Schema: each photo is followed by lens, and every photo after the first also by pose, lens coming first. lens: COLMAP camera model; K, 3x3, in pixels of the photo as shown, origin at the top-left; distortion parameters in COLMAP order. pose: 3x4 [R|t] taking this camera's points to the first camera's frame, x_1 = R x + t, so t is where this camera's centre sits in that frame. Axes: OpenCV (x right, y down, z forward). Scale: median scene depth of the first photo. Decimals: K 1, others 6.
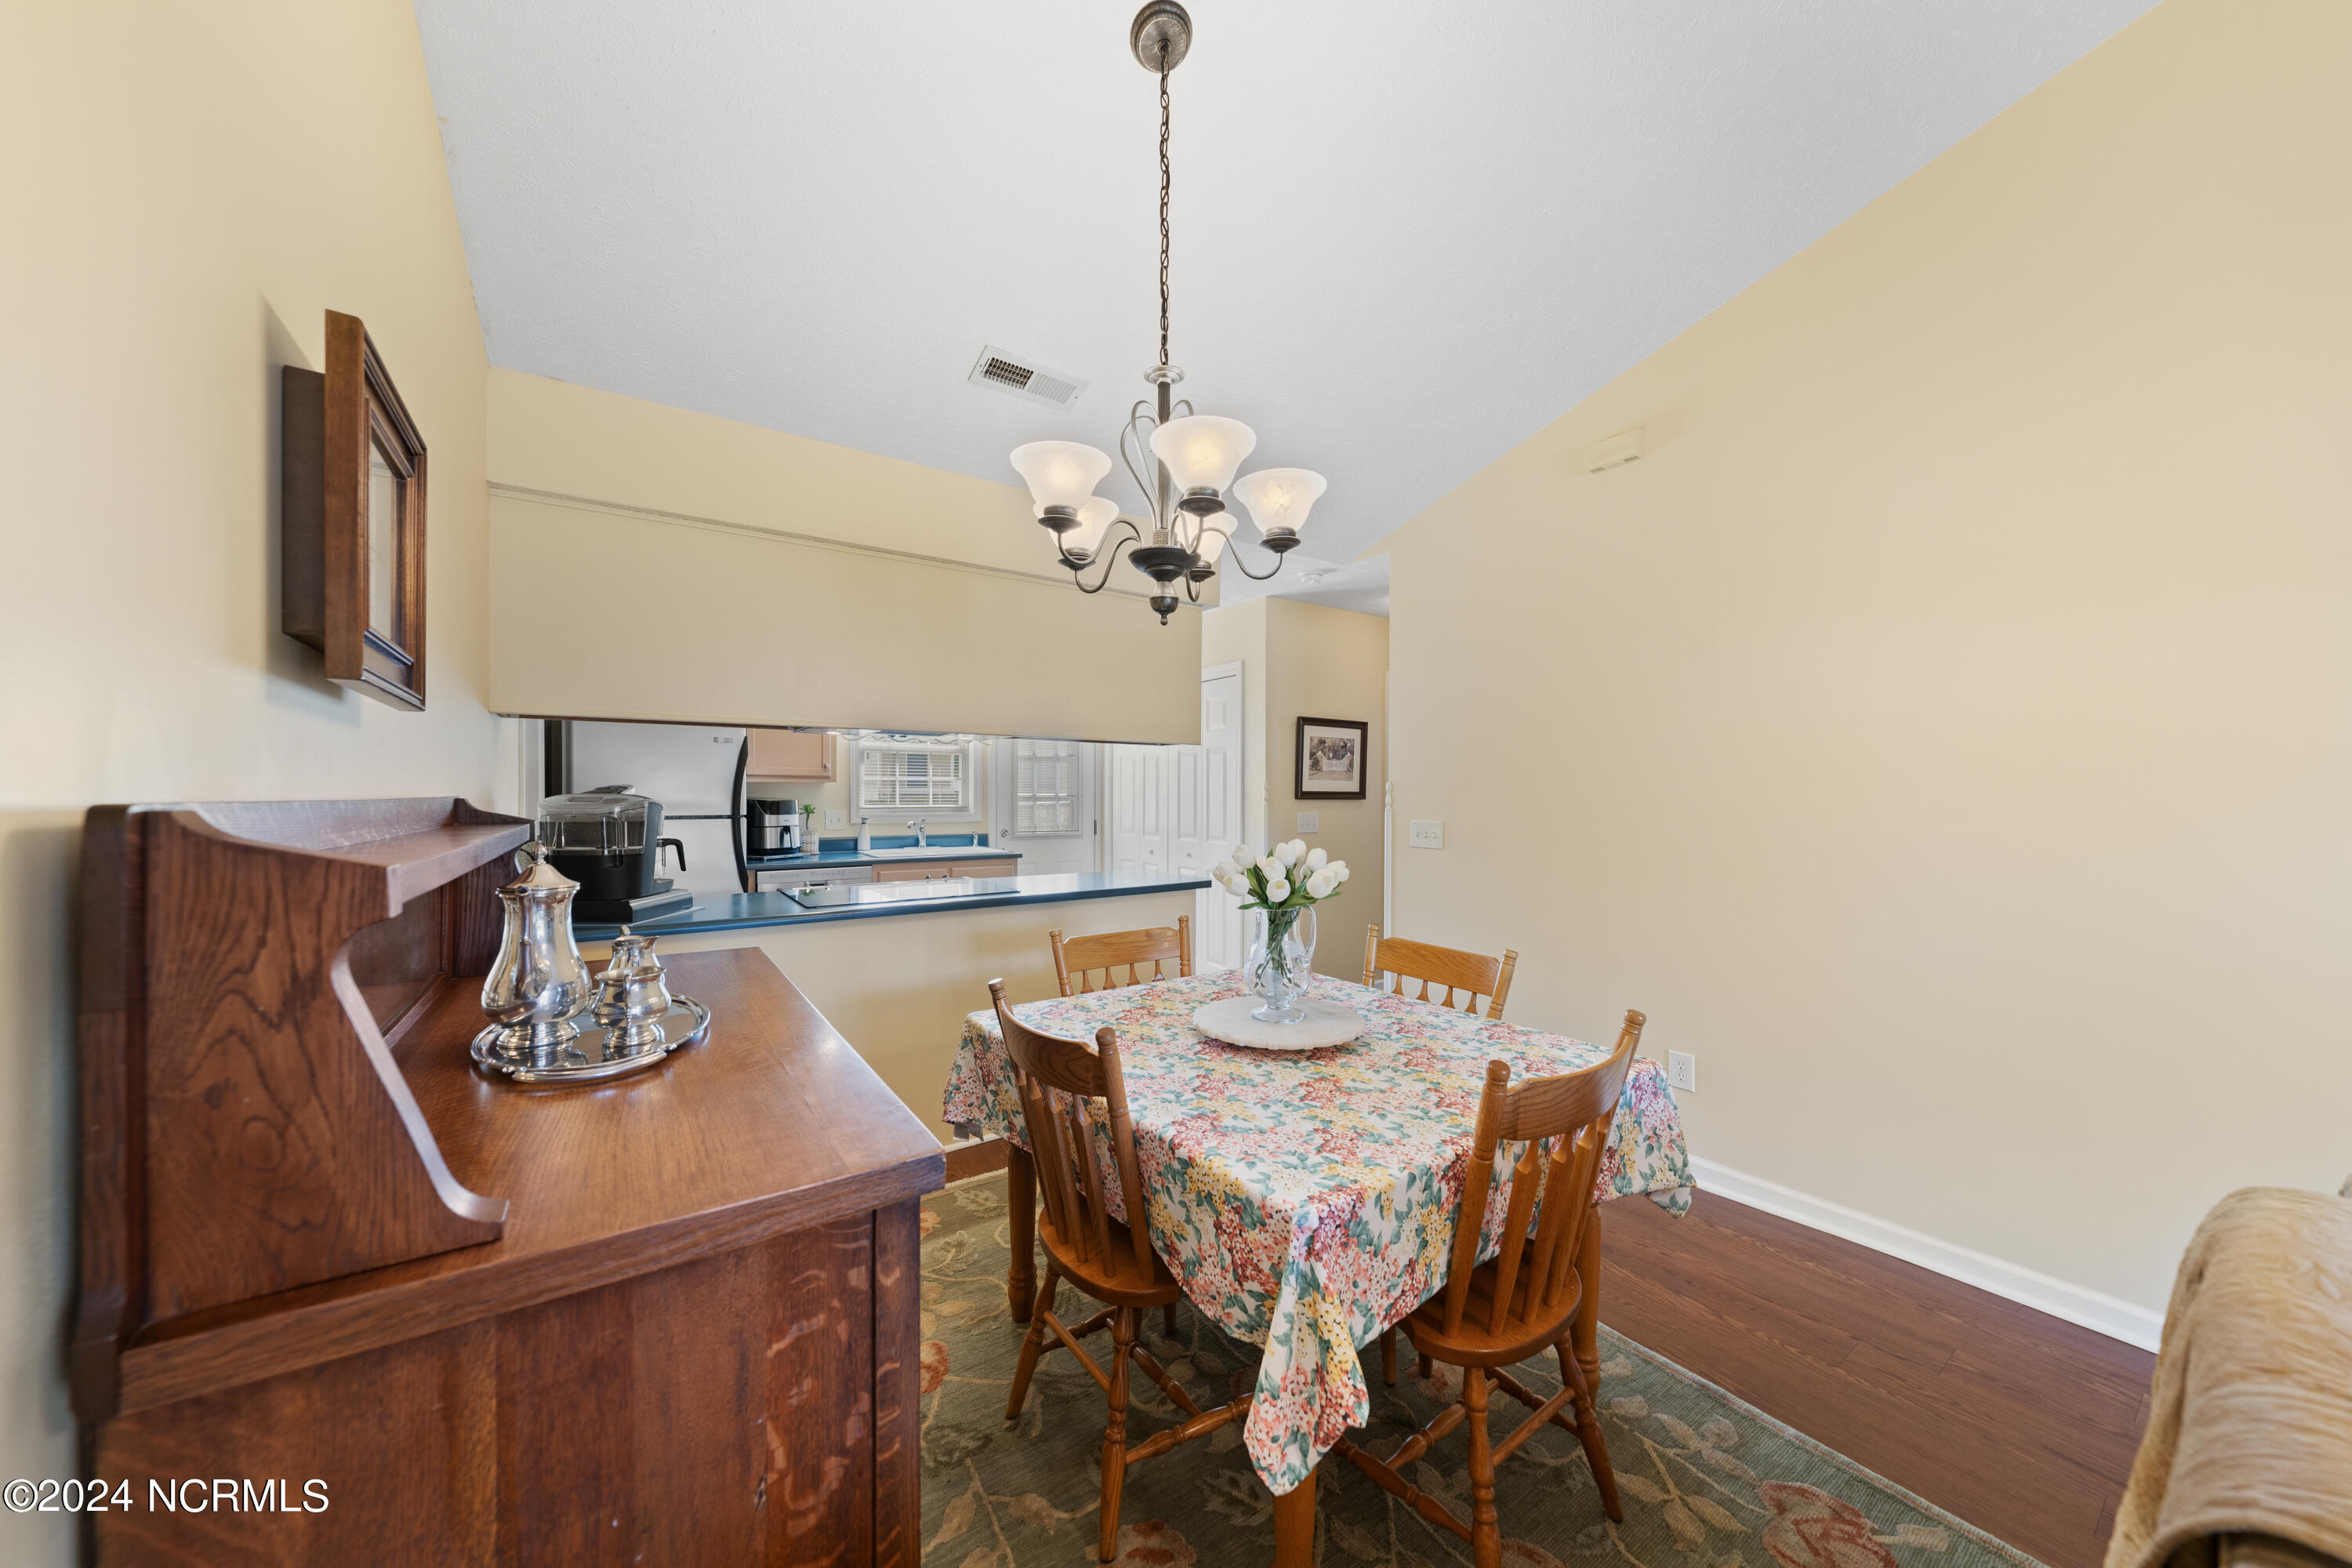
lens RADIAL K [[801.2, 0, 1170.1], [0, 801.2, 794.2], [0, 0, 1]] dist [-0.001153, -0.000013]
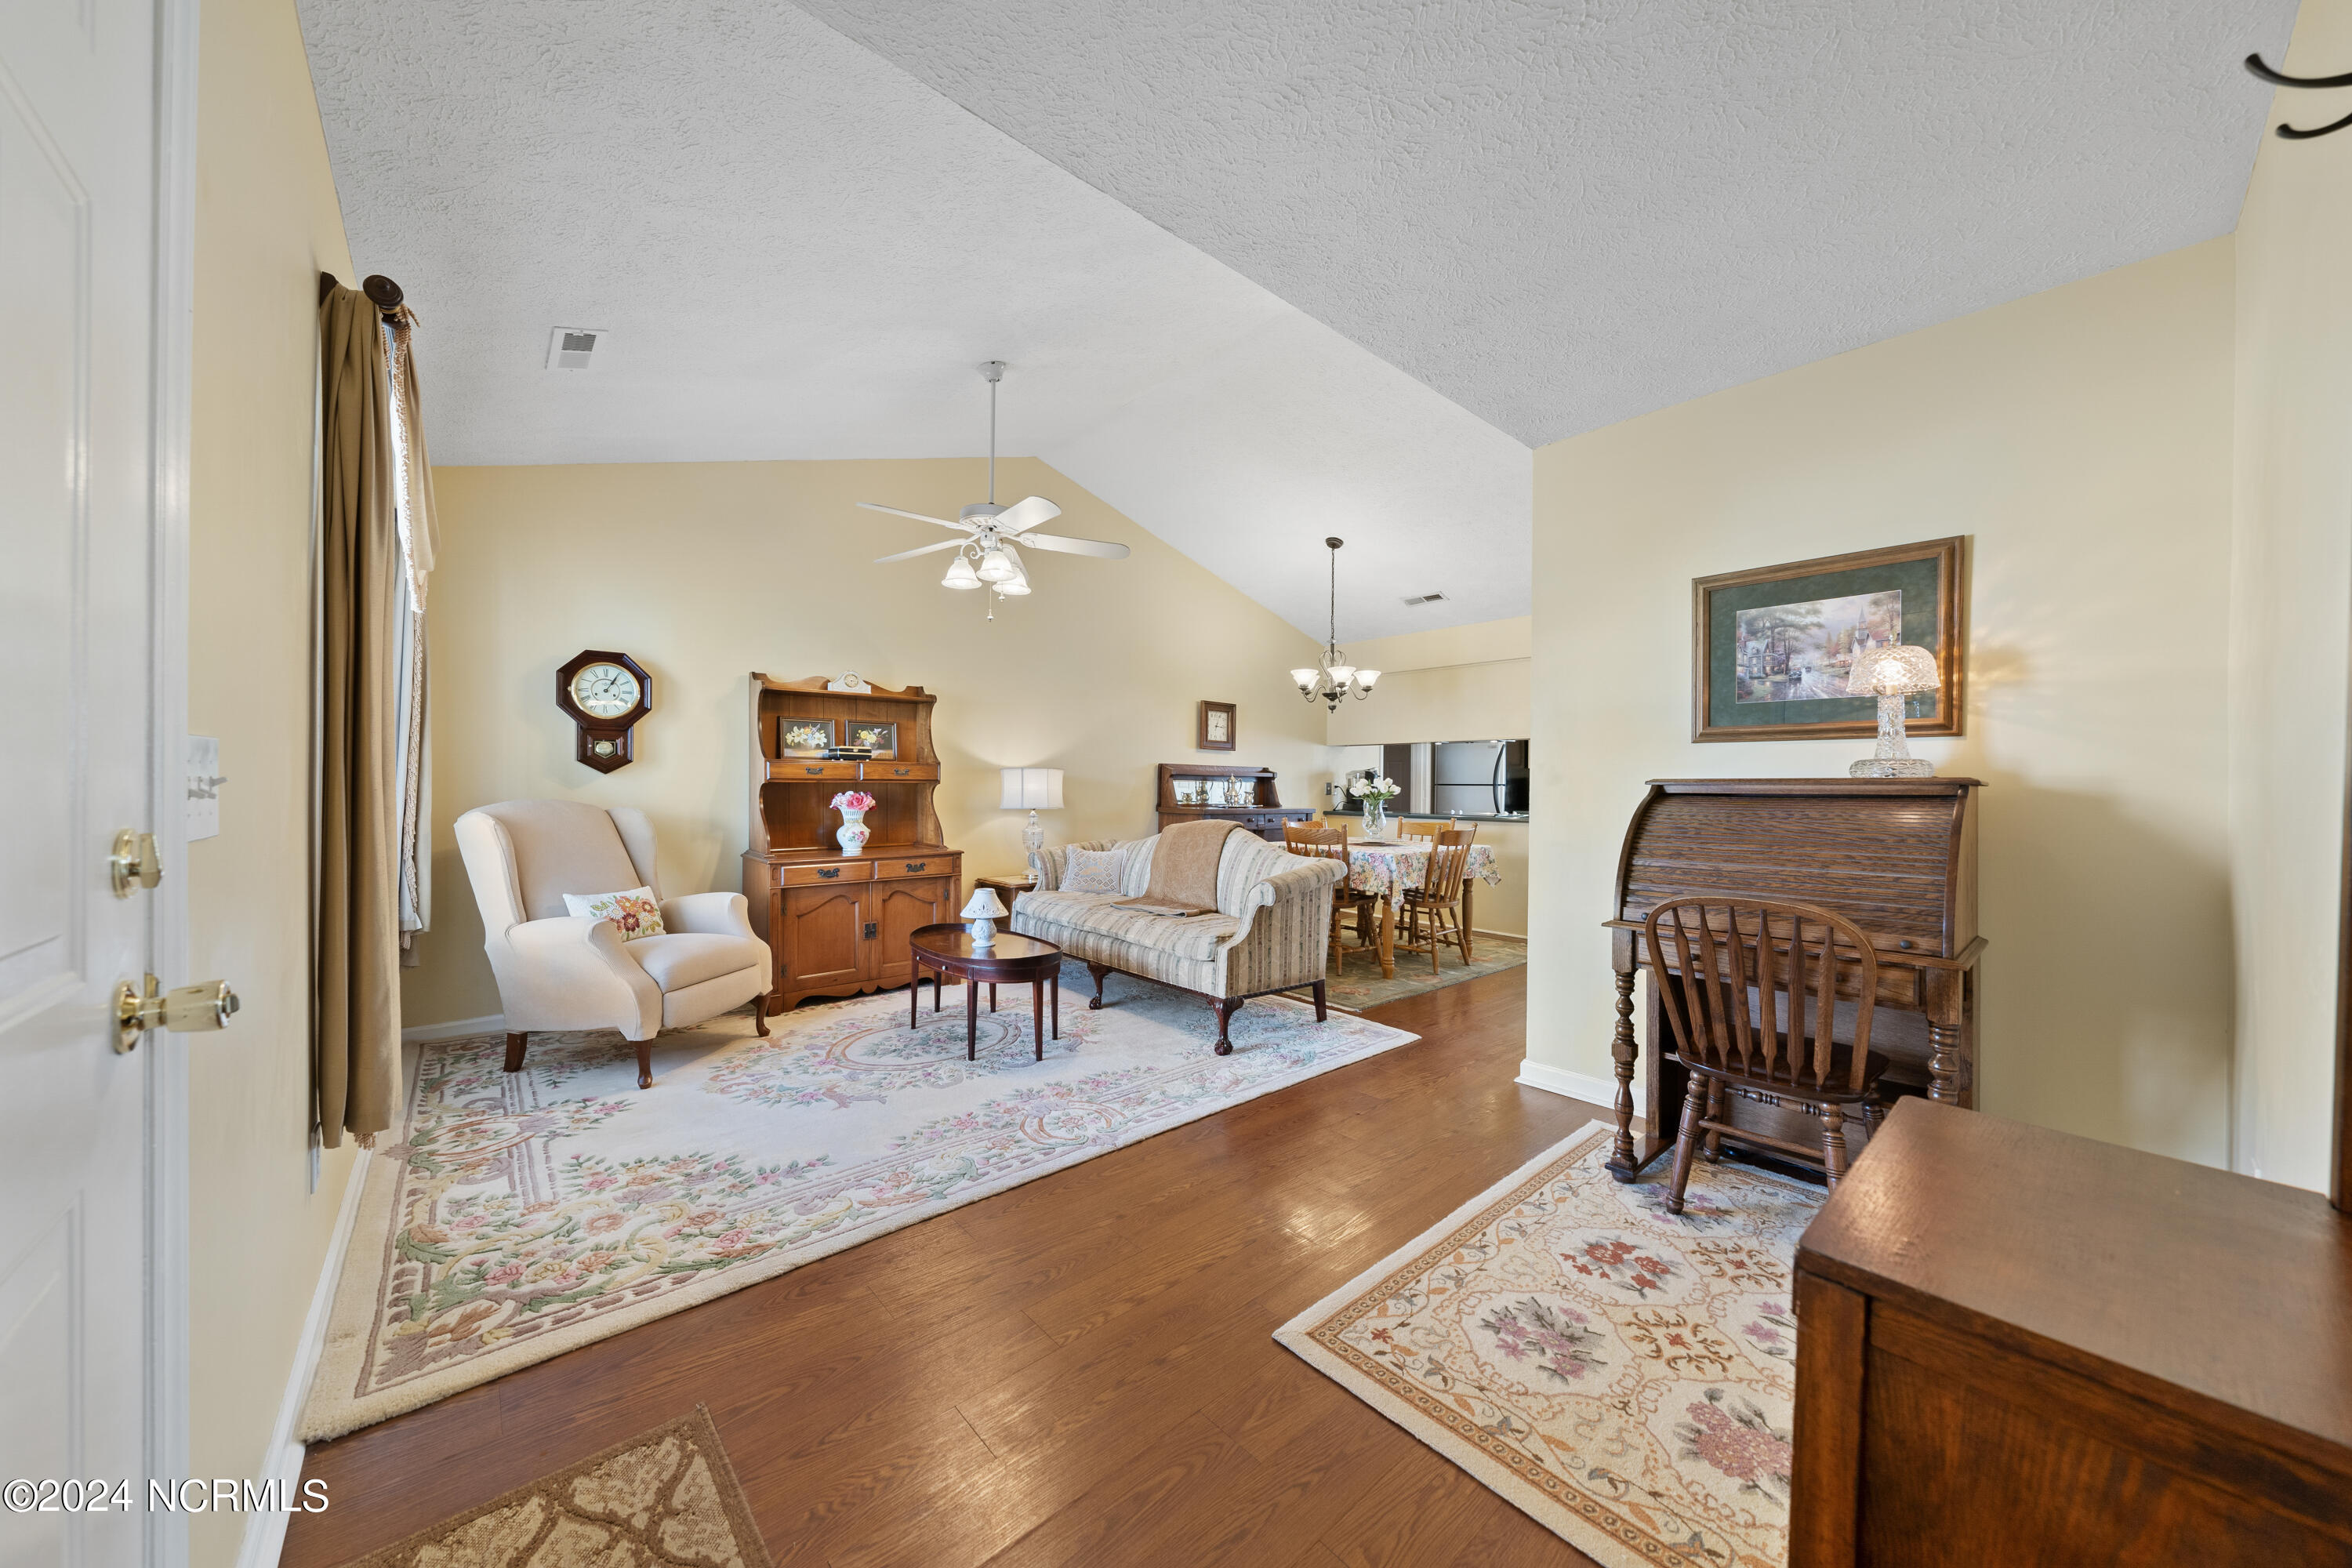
lens RADIAL K [[800.5, 0, 1172.2], [0, 800.5, 787.1], [0, 0, 1]] dist [-0.000578, -0.000118]
pose [[0.114832, -0.000461, -0.993385, 1.182155], [-0.013948, 0.999901, -0.002077, 0.043136], [0.993287, 0.014094, 0.114814, -0.024998]]
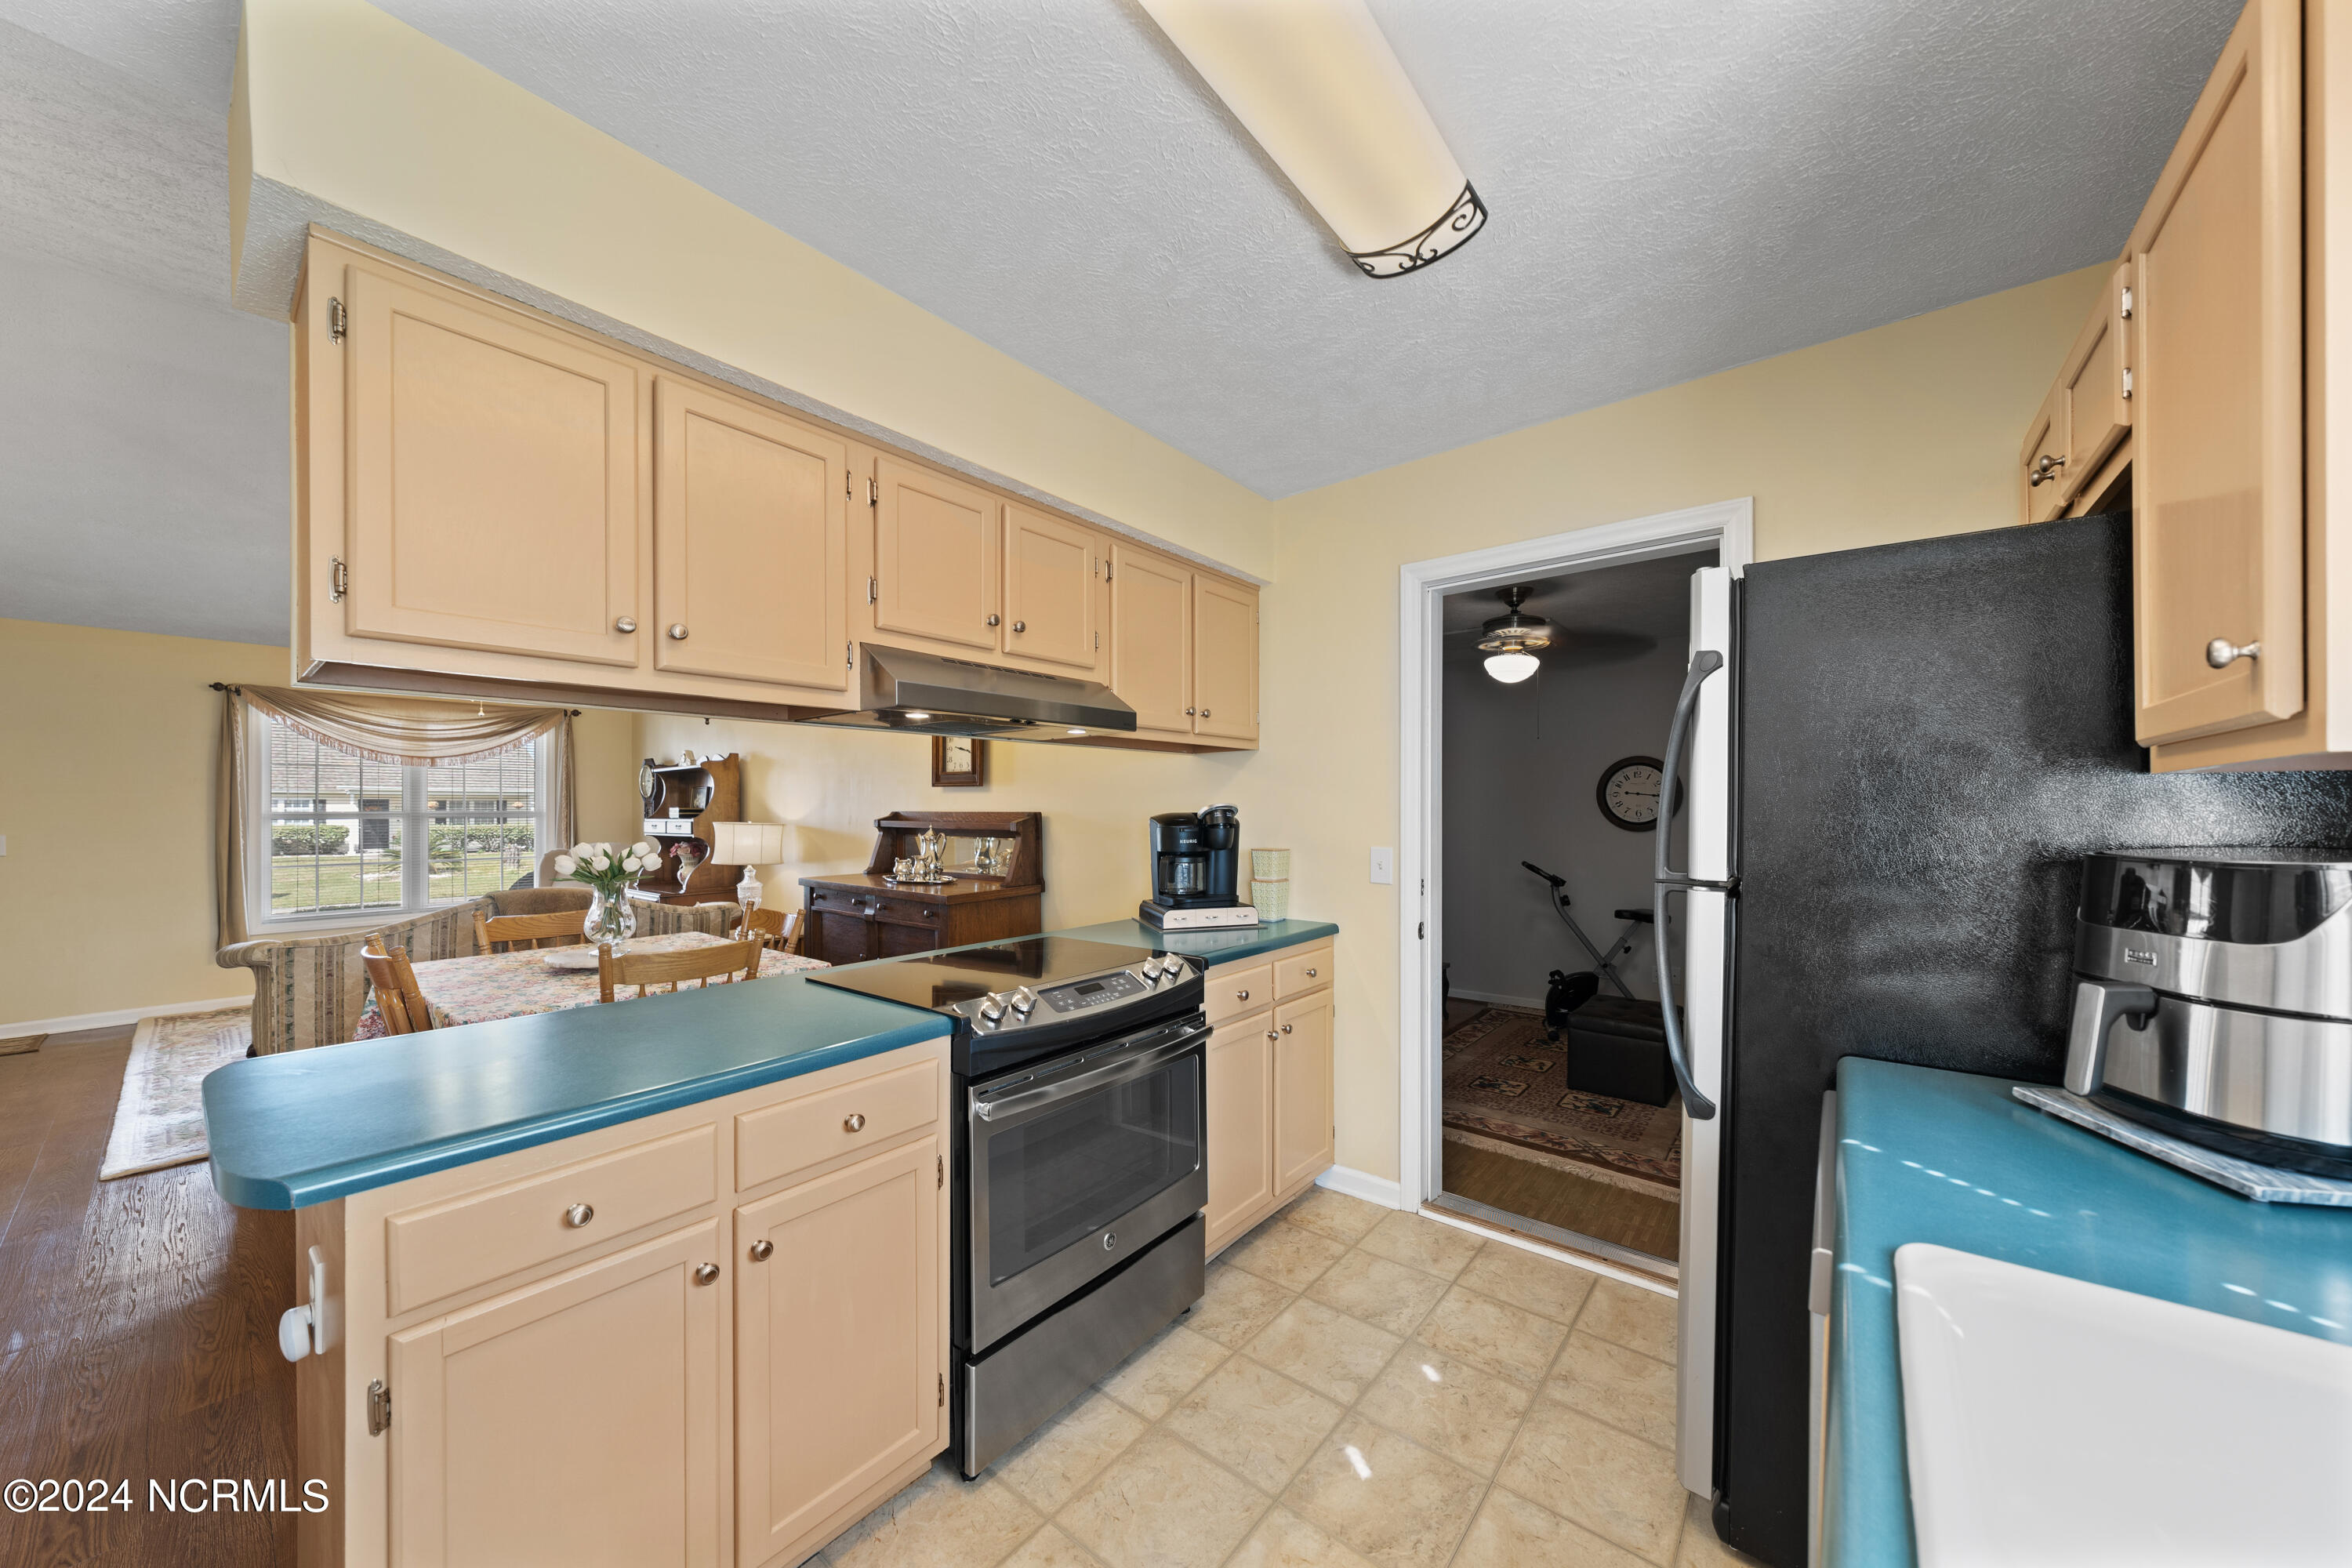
lens RADIAL K [[816.4, 0, 1172.6], [0, 816.4, 807.7], [0, 0, 1]] dist [-0.000367, -0.000067]
pose [[-0.961090, -0.000888, -0.276233, -0.187880], [-0.001634, 0.999996, 0.002473, -0.005807], [0.276230, 0.002828, -0.961087, 1.140492]]
